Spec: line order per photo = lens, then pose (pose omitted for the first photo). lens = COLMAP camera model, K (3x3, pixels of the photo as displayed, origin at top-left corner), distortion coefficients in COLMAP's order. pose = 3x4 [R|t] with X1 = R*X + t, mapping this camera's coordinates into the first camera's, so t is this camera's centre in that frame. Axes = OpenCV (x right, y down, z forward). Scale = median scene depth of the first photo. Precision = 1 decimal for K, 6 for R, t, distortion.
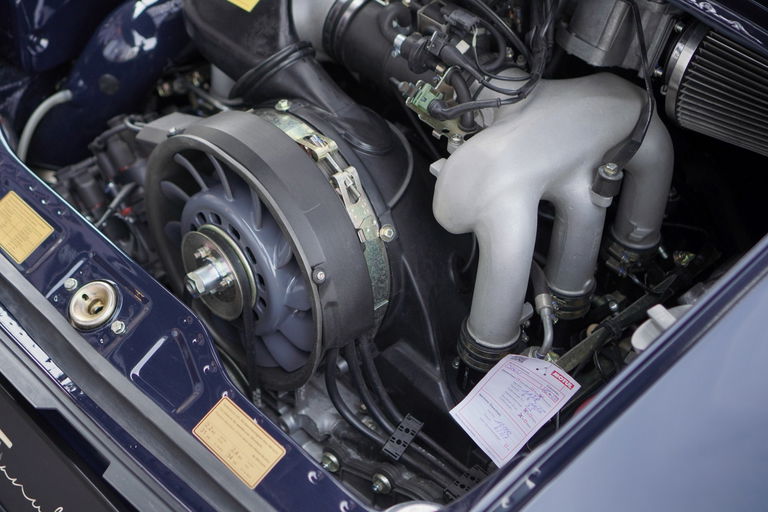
lens RADIAL K [[1182.2, 0, 384.0], [0, 1182.2, 256.0], [0, 0, 1]] dist [0.136260, -0.945092]
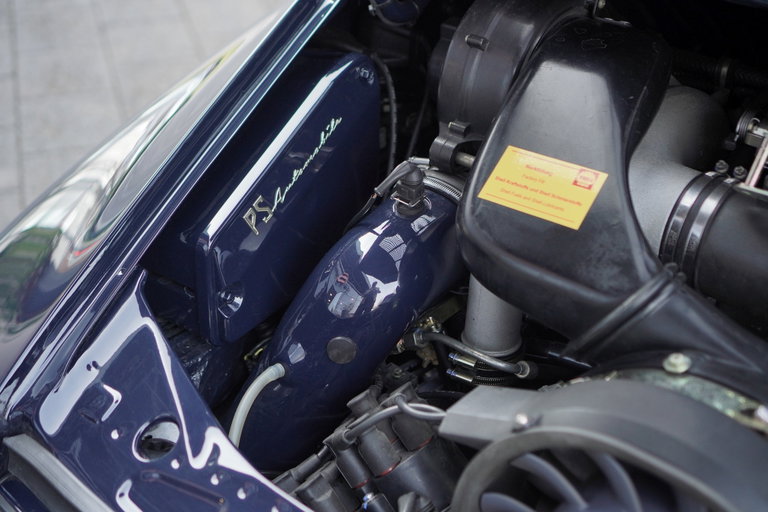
lens RADIAL K [[1182.2, 0, 384.0], [0, 1182.2, 256.0], [0, 0, 1]] dist [0.136260, -0.945092]
pose [[0.994941, -0.099123, 0.016317, -0.240874], [0.100450, 0.979668, -0.173669, -0.083894], [0.001229, 0.174429, 0.984669, 0.329094]]
